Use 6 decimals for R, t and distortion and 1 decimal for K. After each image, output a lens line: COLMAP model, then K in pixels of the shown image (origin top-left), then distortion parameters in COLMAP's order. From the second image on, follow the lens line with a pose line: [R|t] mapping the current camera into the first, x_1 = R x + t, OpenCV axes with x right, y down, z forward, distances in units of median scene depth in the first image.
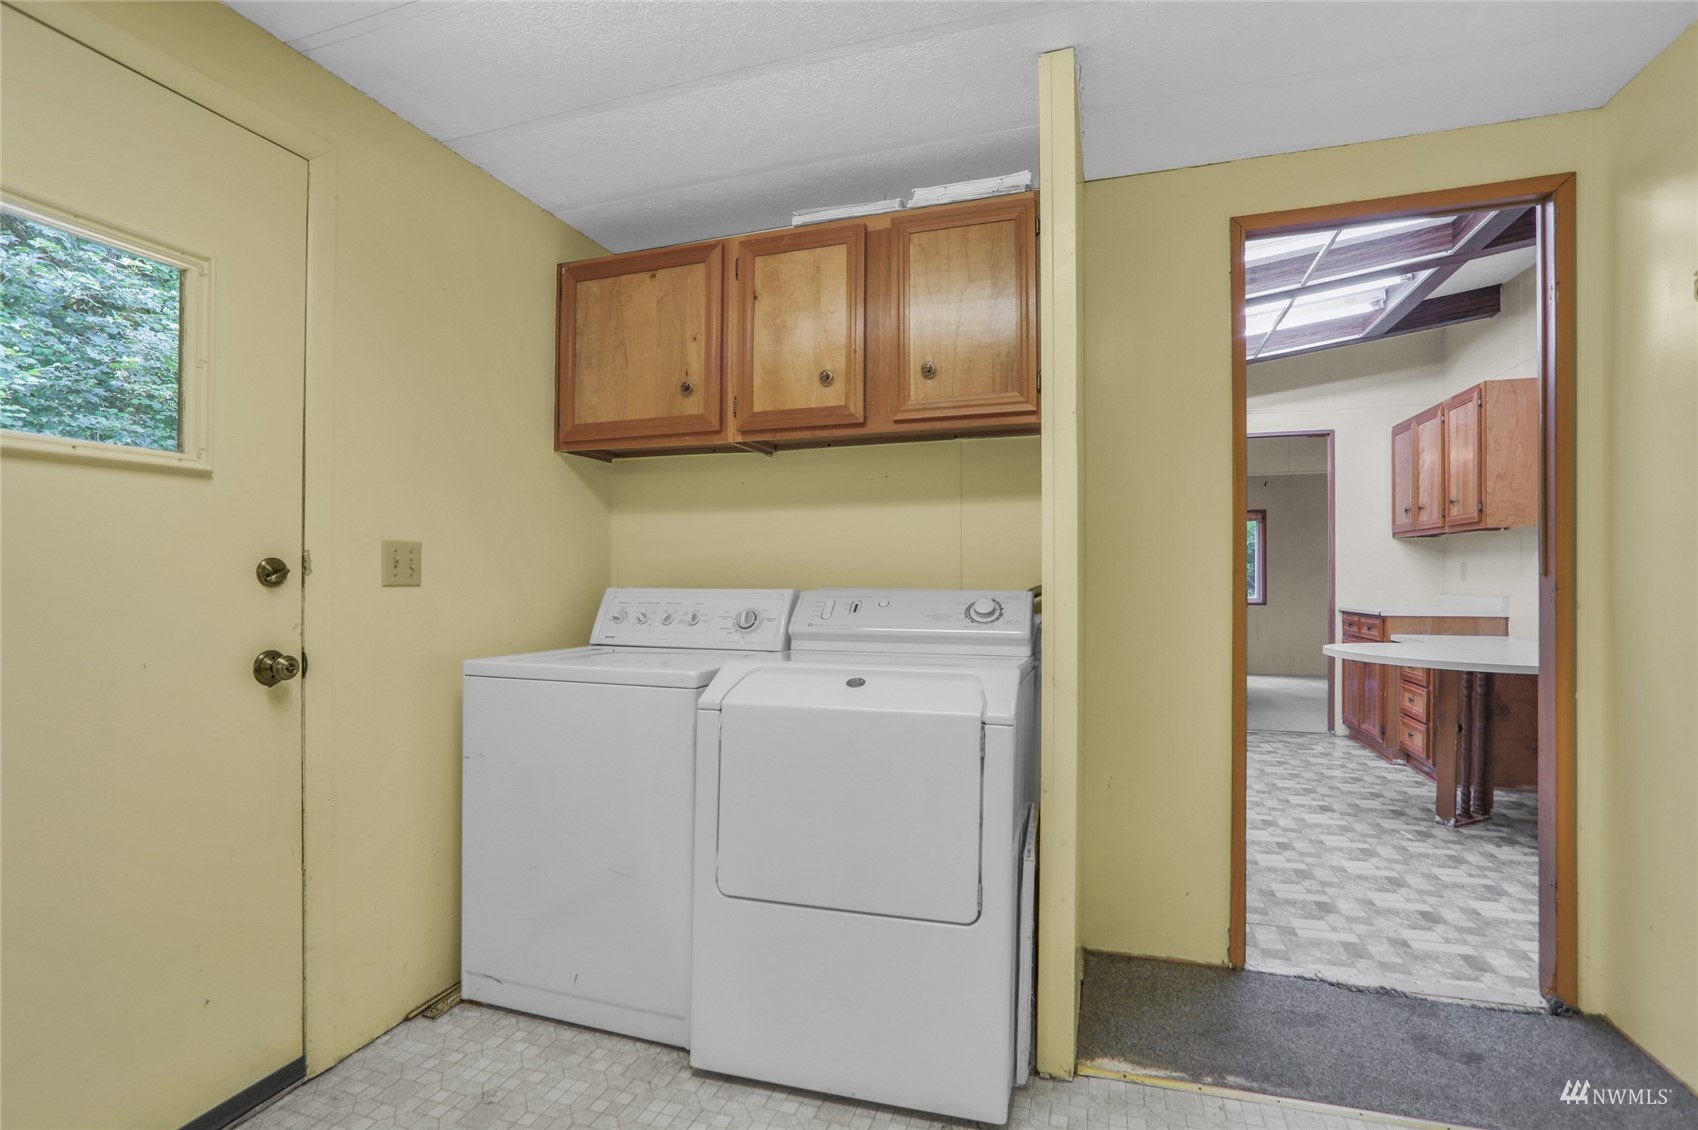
lens RADIAL K [[776.6, 0, 849.9], [0, 776.6, 566.2], [0, 0, 1]] dist [0.000188, 0.000096]
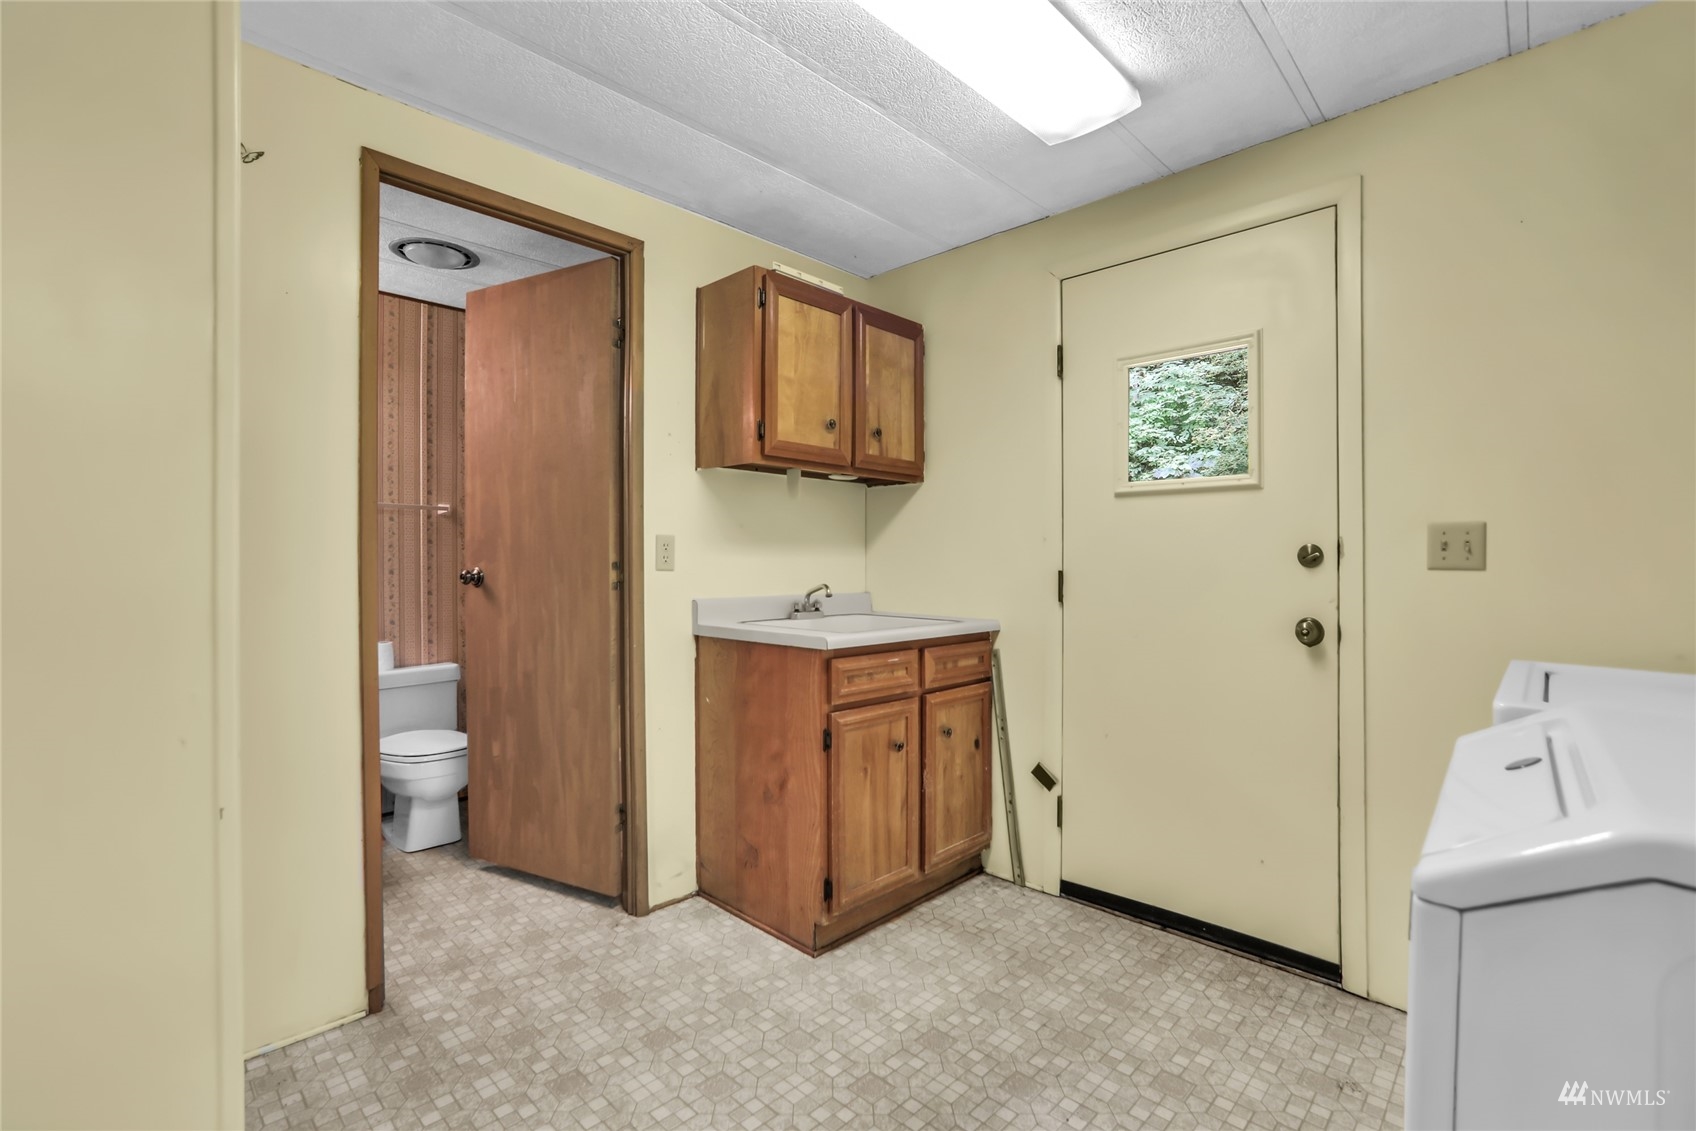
lens RADIAL K [[775.7, 0, 847.0], [0, 775.7, 567.1], [0, 0, 1]] dist [0.000188, 0.000096]
pose [[-0.433949, 0.000723, -0.900937, 0.681318], [0.006392, 0.999977, -0.002276, 0.022419], [0.900915, -0.006747, -0.433944, 0.838243]]
